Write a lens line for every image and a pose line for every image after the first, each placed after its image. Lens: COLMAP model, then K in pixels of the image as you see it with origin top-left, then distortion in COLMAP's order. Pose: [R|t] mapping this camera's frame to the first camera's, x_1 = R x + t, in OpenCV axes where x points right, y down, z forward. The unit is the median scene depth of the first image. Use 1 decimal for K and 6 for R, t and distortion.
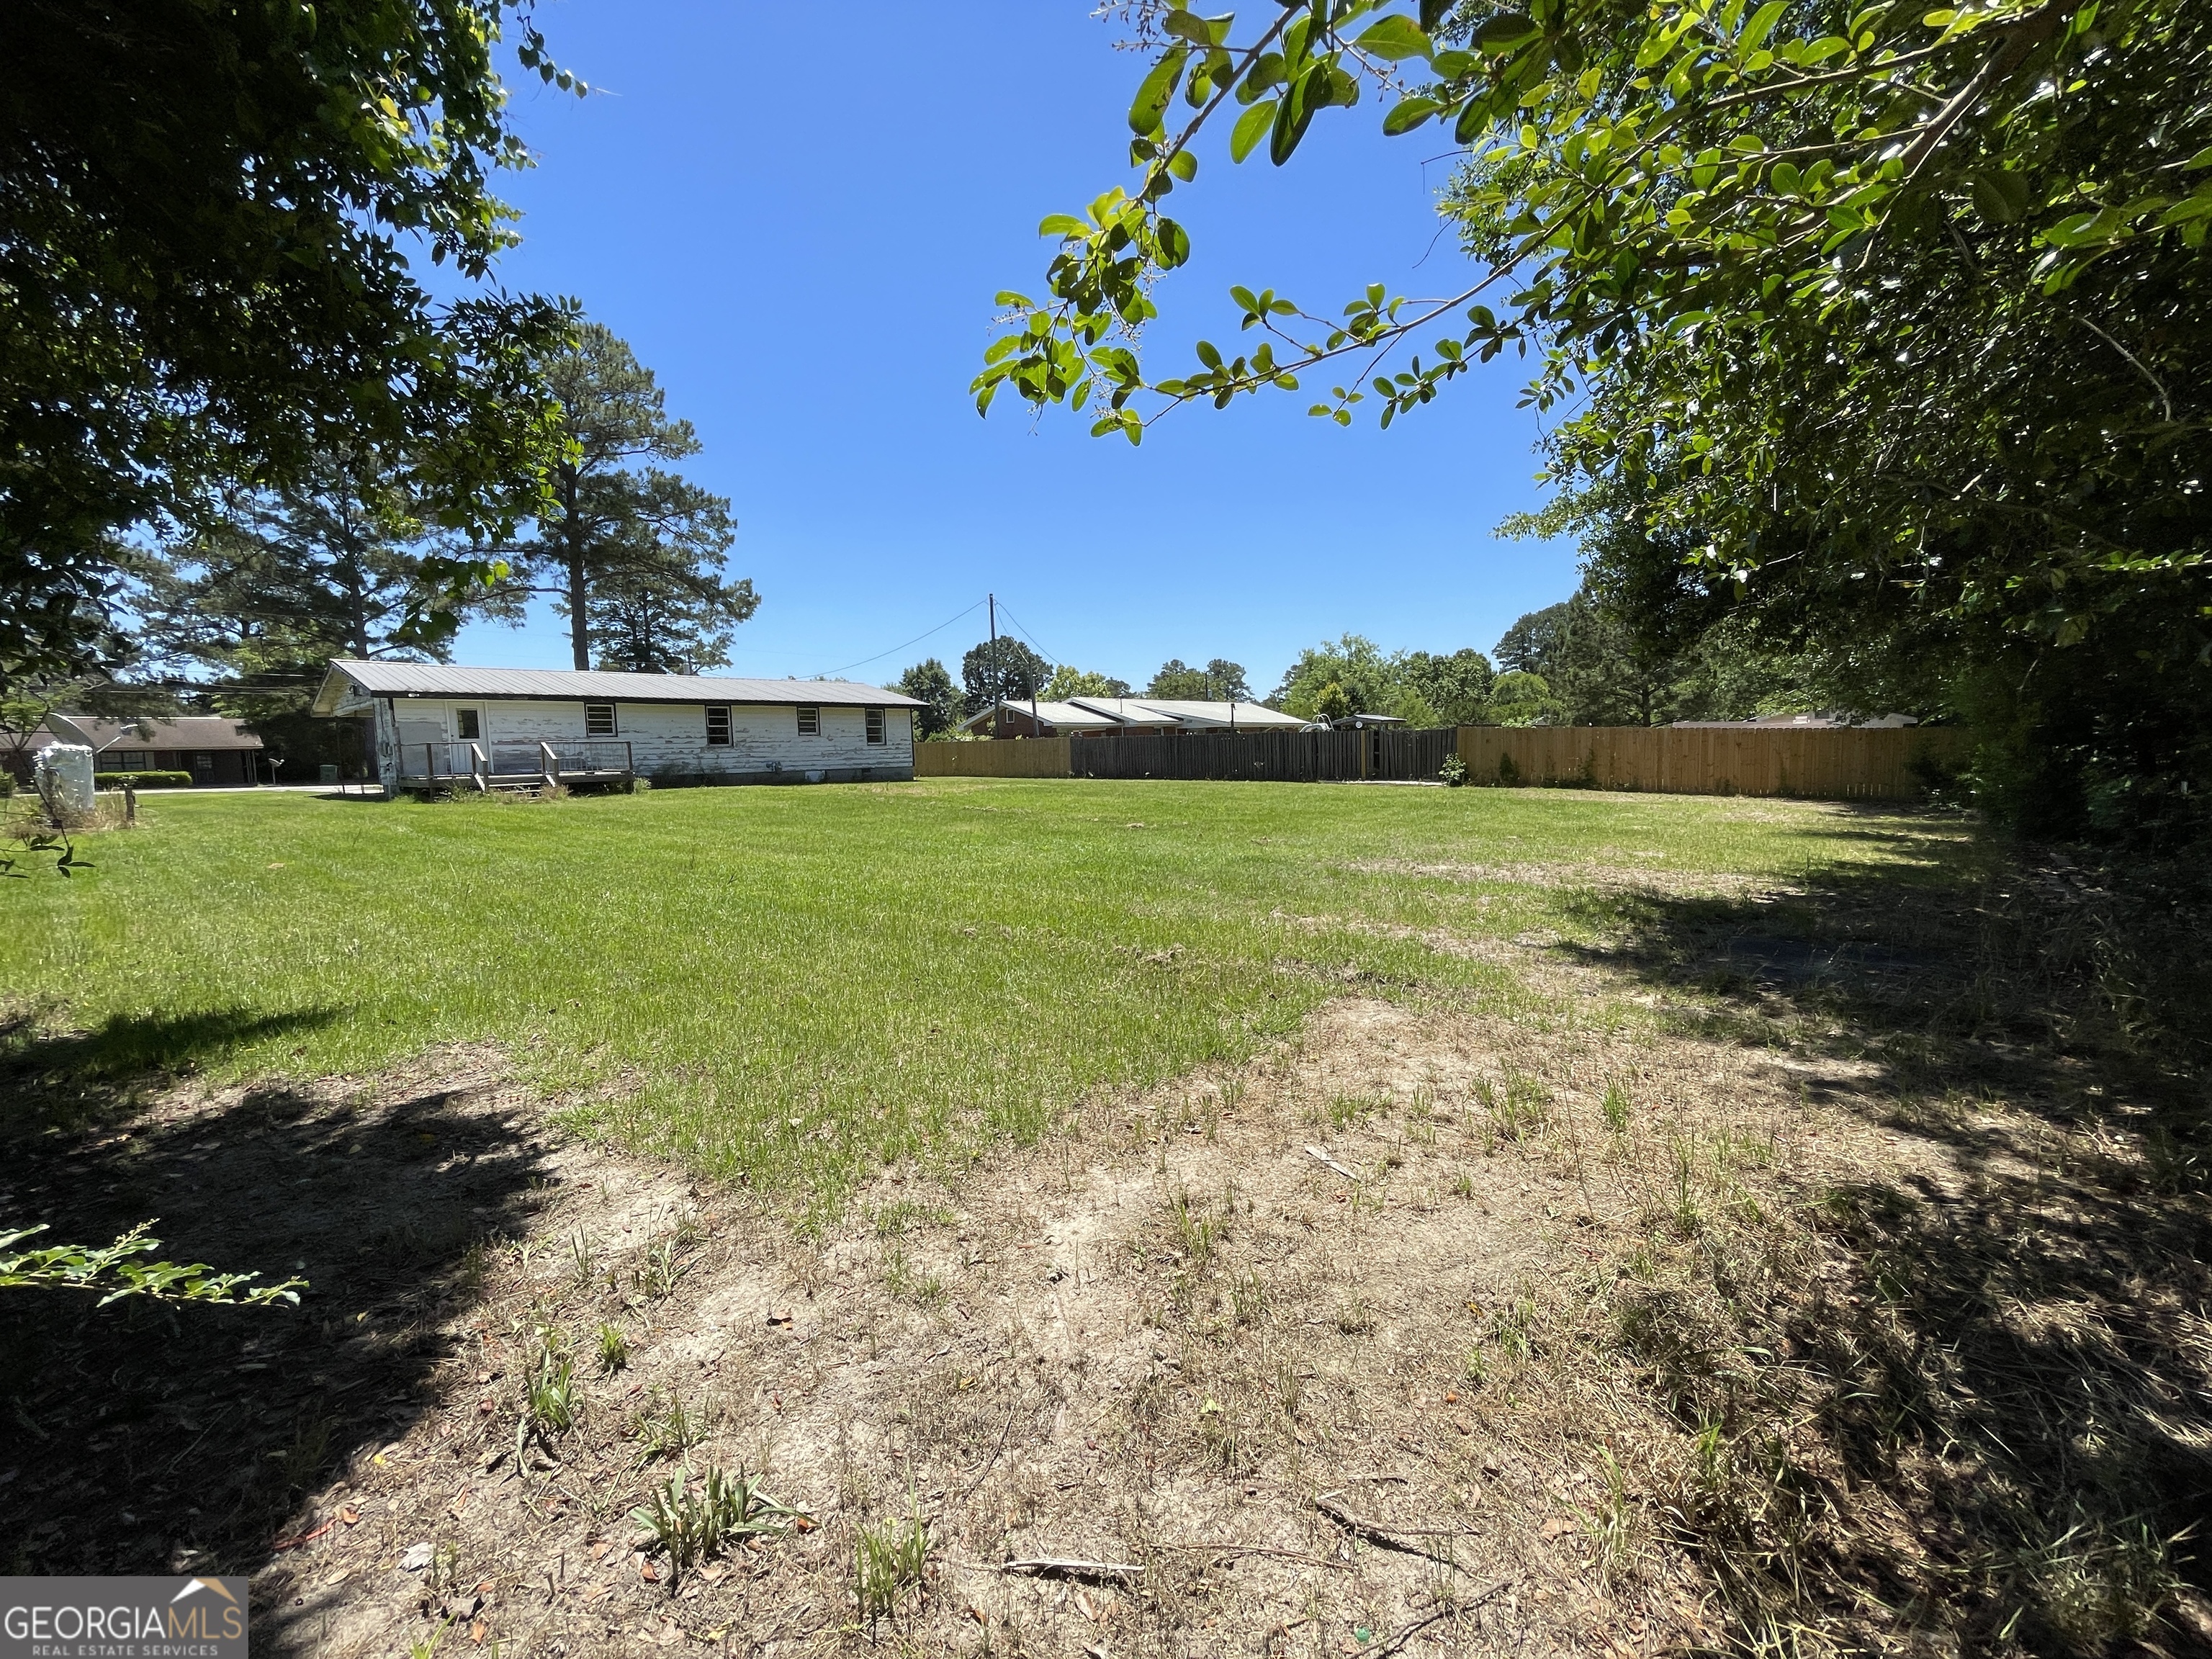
lens RADIAL K [[902.3, 0, 1110.5], [0, 902.3, 834.7], [0, 0, 1]] dist [-0.004053, -0.000311]
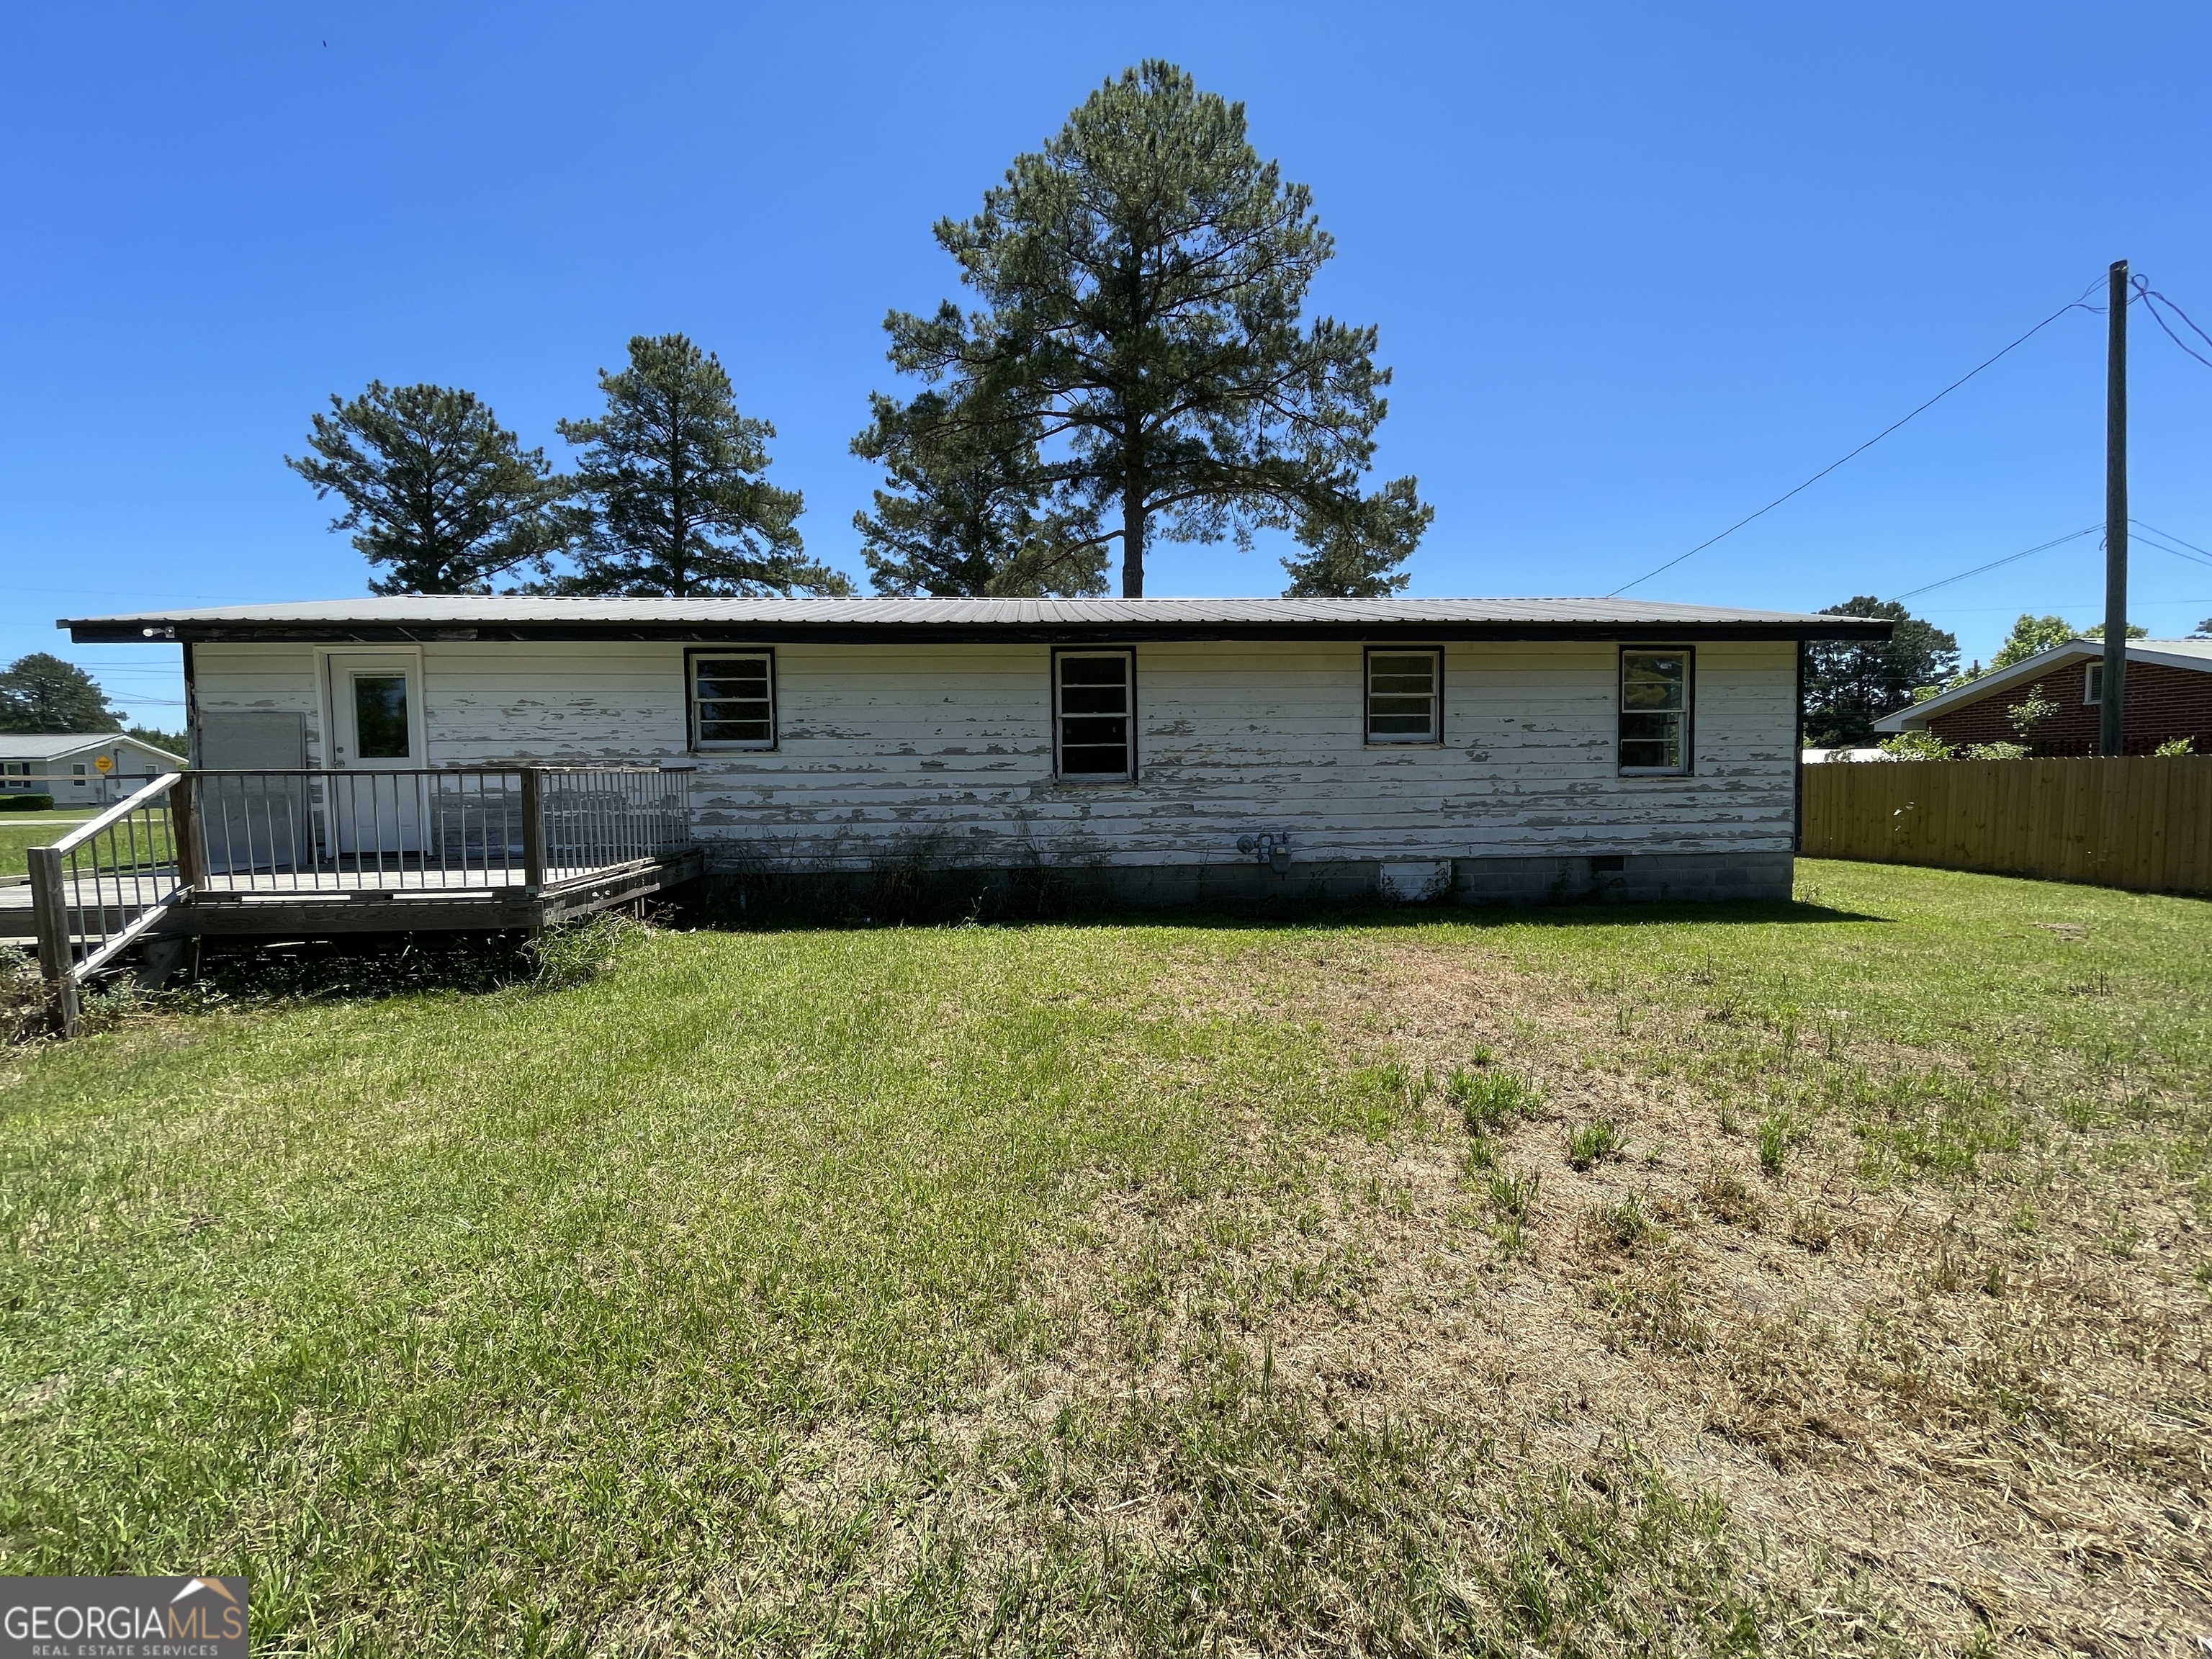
lens RADIAL K [[902.3, 0, 1110.2], [0, 902.3, 822.7], [0, 0, 1]] dist [-0.004053, -0.000311]
pose [[0.715275, 0.050346, -0.697027, -0.141537], [-0.070557, 0.997508, -0.000354, -0.055968], [0.695272, 0.049433, 0.717045, 0.523298]]
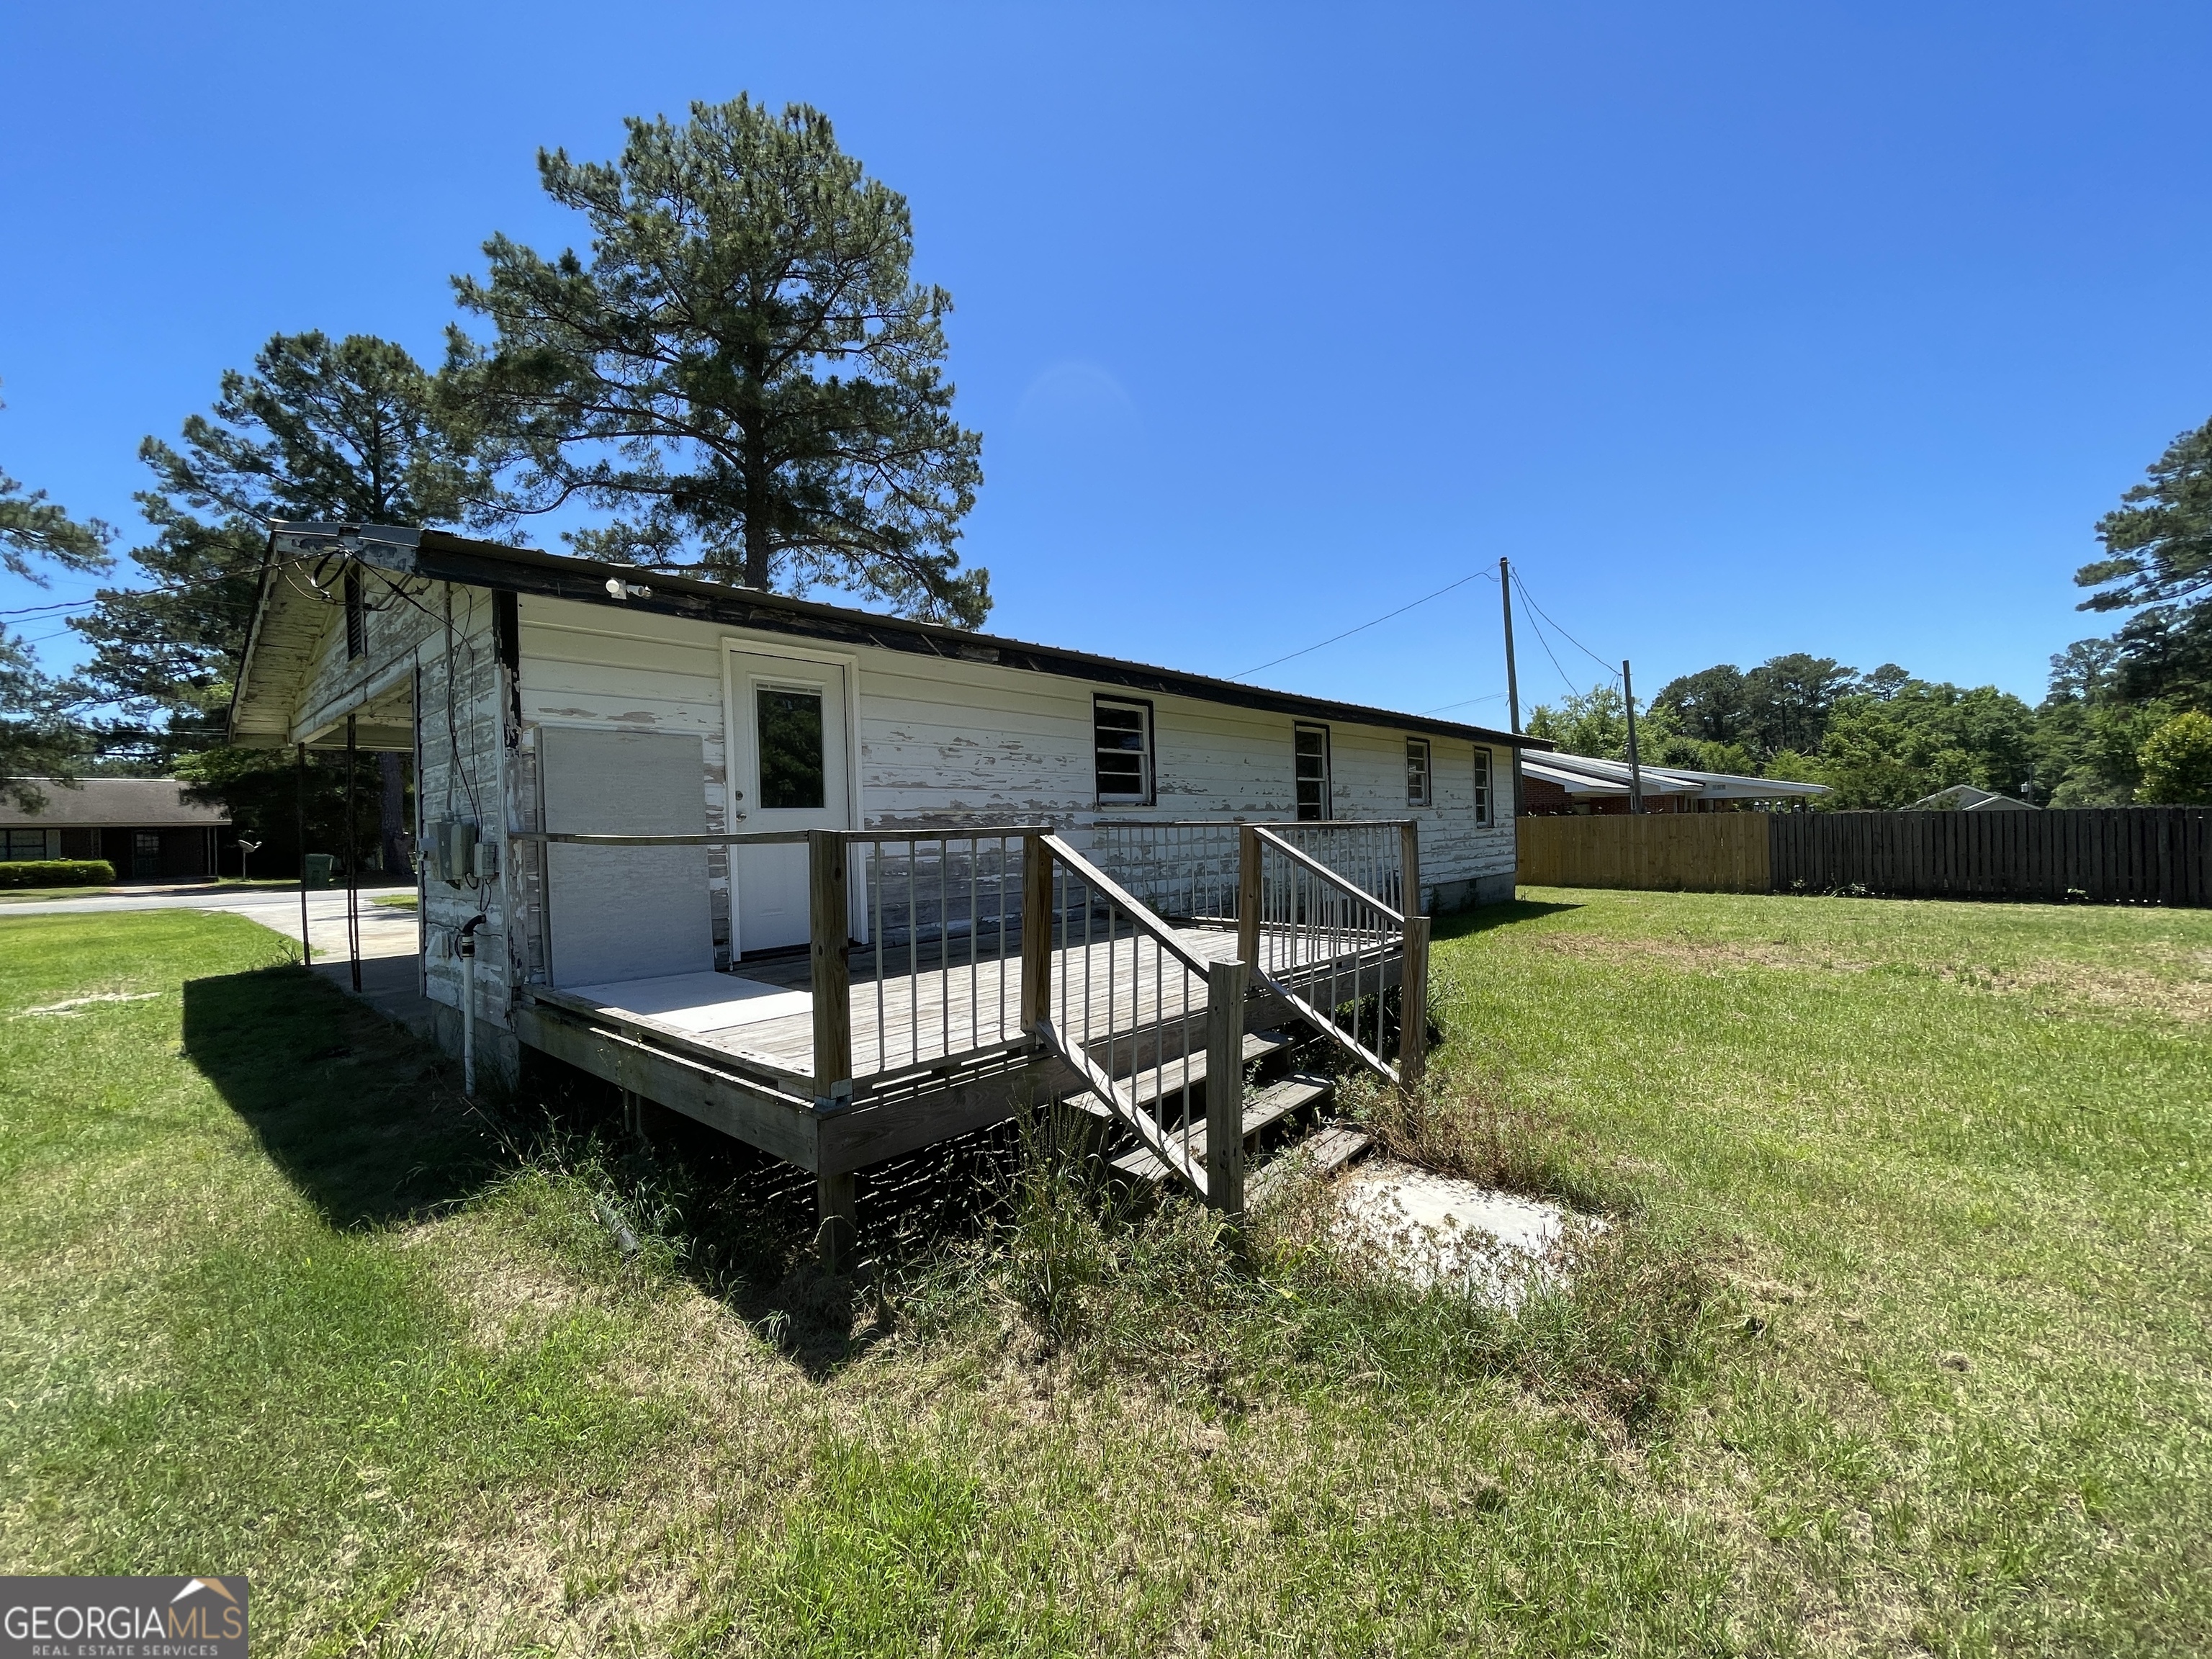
lens RADIAL K [[902.3, 0, 1107.2], [0, 902.3, 832.3], [0, 0, 1]] dist [-0.004053, -0.000311]
pose [[0.999922, 0.002864, -0.012138, -0.344676], [-0.003895, 0.996308, -0.085757, -0.043880], [0.011848, 0.085798, 0.996242, 0.418162]]
